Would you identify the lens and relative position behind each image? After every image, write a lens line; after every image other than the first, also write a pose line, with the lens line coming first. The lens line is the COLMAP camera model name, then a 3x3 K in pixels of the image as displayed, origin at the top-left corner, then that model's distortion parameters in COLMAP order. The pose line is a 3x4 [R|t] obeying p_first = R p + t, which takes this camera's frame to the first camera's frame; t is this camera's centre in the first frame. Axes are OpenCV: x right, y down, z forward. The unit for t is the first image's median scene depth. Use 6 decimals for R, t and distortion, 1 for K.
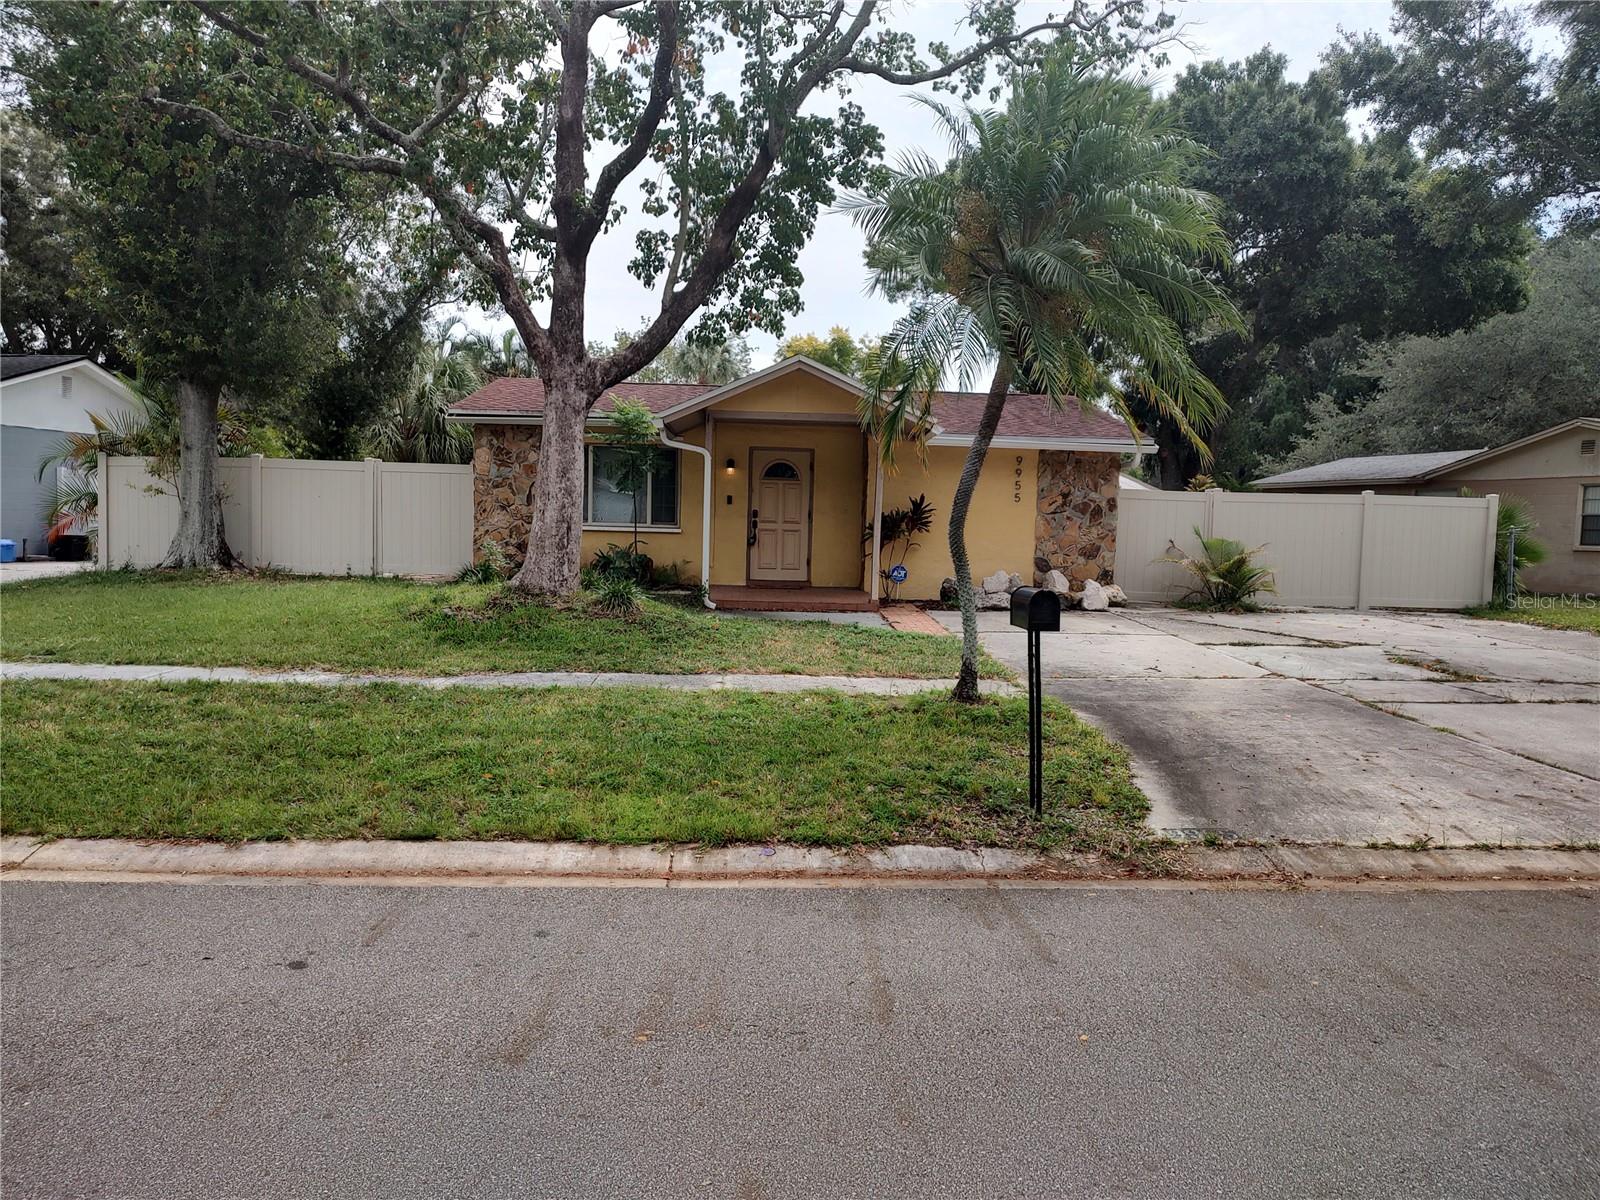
lens RADIAL K [[1123.0, 0, 799.8], [0, 1123.0, 598.1], [0, 0, 1]] dist [0.002221, 0.000251]
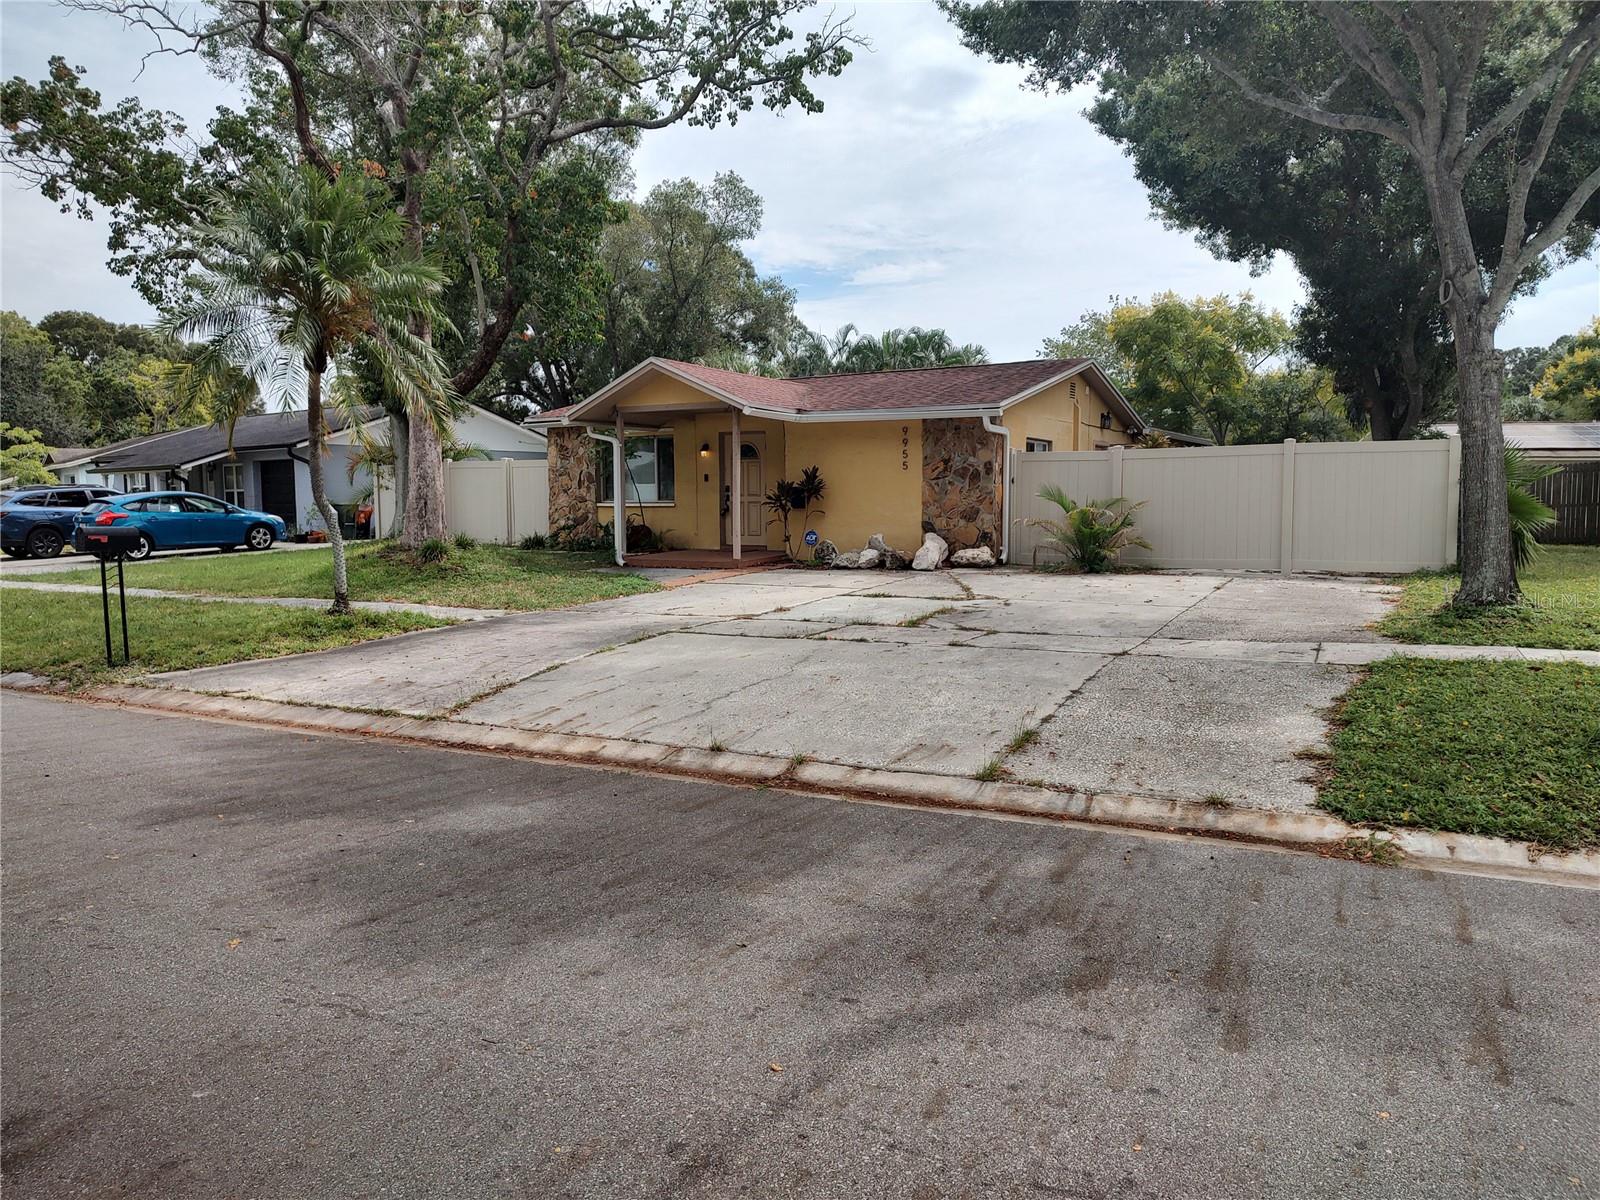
lens RADIAL K [[1123.0, 0, 800.5], [0, 1123.0, 600.2], [0, 0, 1]] dist [0.002221, 0.000251]
pose [[0.832487, 0.020565, -0.553662, 0.703551], [-0.012610, 0.999755, 0.018174, 0.020607], [0.553900, -0.008148, 0.832543, 0.052358]]
